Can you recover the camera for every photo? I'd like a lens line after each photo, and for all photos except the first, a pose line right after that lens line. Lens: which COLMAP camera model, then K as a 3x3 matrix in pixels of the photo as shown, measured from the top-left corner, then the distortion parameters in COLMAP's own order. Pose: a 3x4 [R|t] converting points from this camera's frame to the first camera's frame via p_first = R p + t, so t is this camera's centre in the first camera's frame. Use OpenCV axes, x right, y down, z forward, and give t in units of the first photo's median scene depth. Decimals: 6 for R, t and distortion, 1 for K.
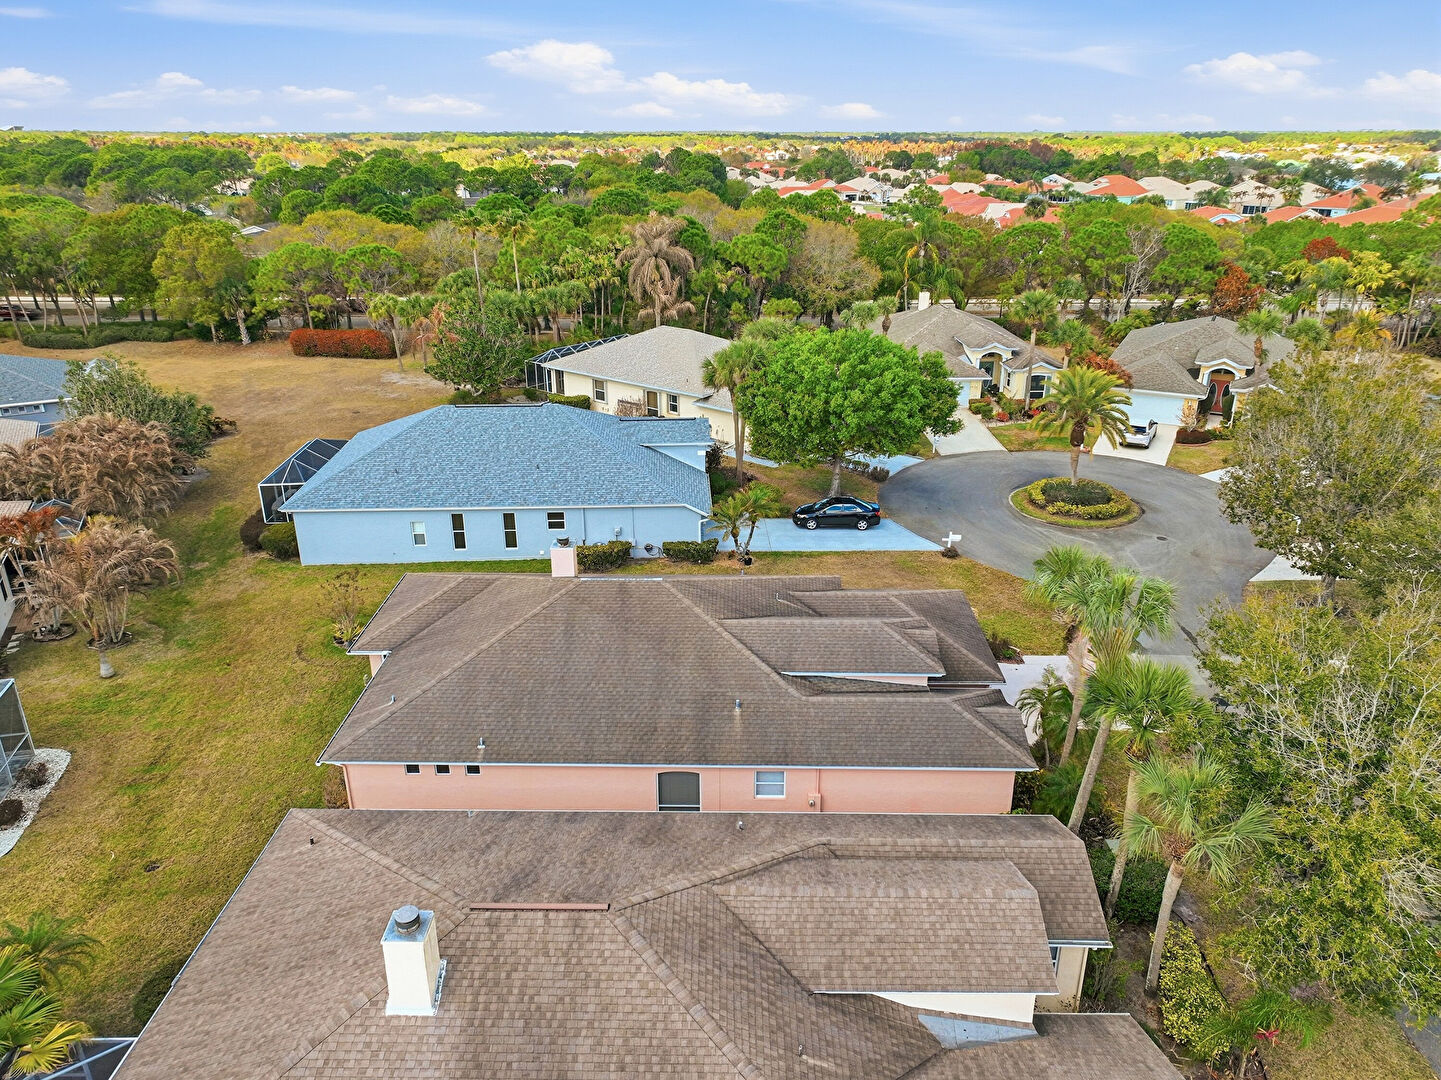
lens RADIAL K [[1023.1, 0, 720.6], [0, 1023.1, 539.9], [0, 0, 1]] dist [-0.004290, 0.013753]
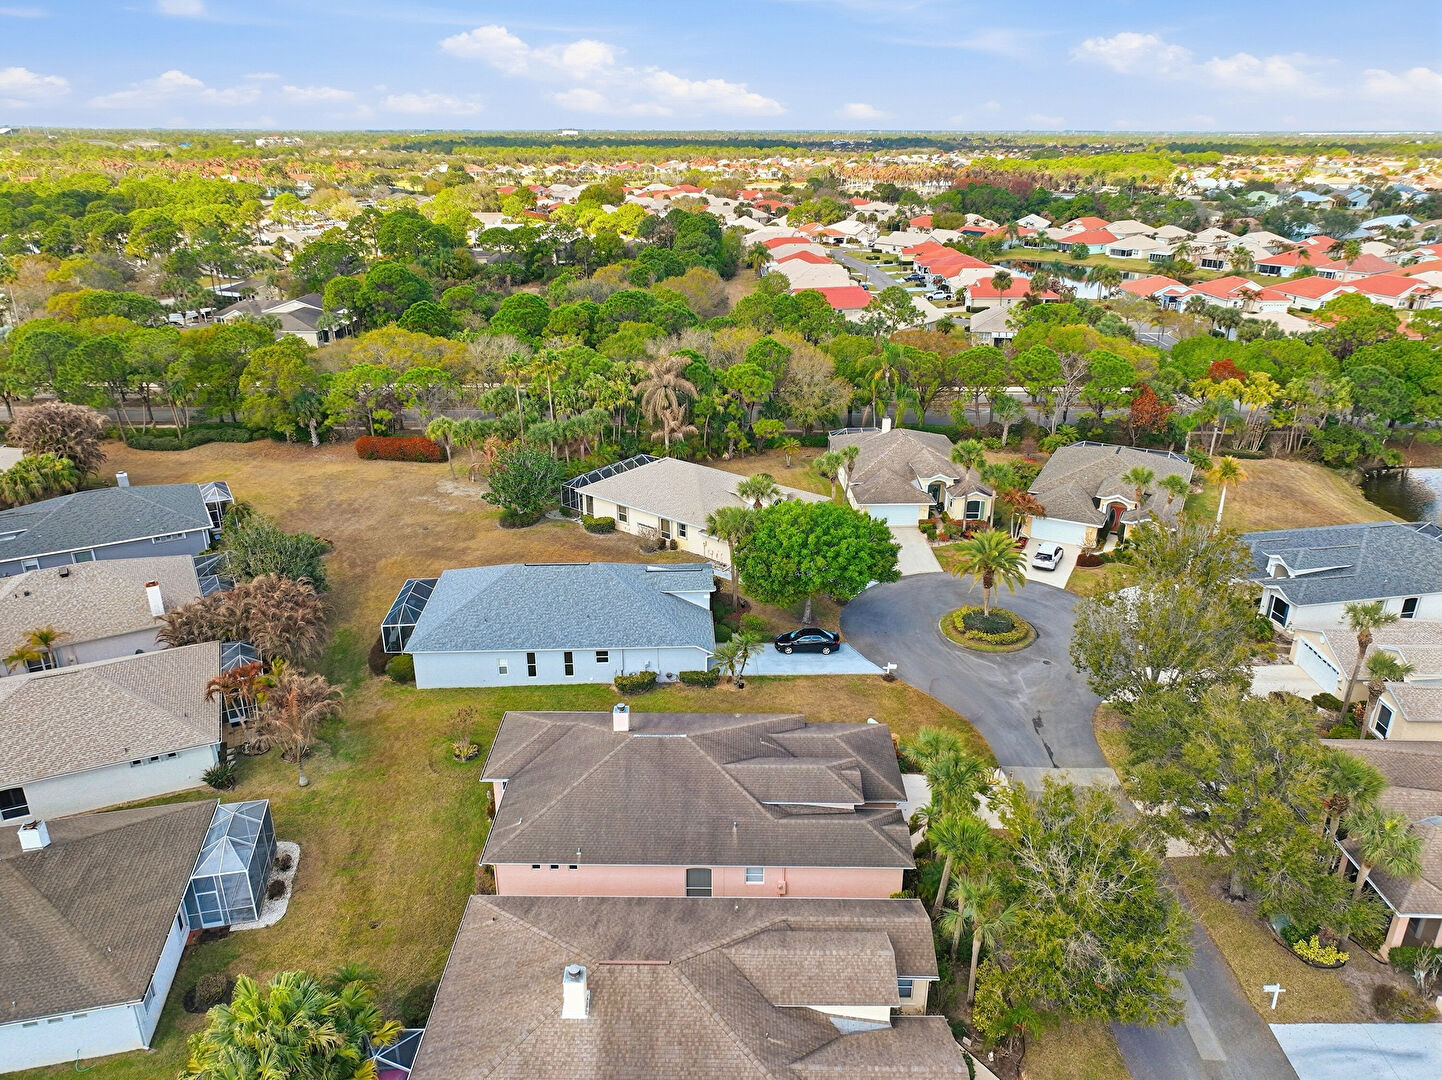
lens RADIAL K [[1023.8, 0, 718.4], [0, 1023.8, 543.6], [0, 0, 1]] dist [-0.004290, 0.013753]
pose [[0.999990, 0.000394, 0.004431, -0.009969], [-0.000430, 0.999966, 0.008227, -0.176784], [-0.004427, -0.008229, 0.999956, -0.366532]]
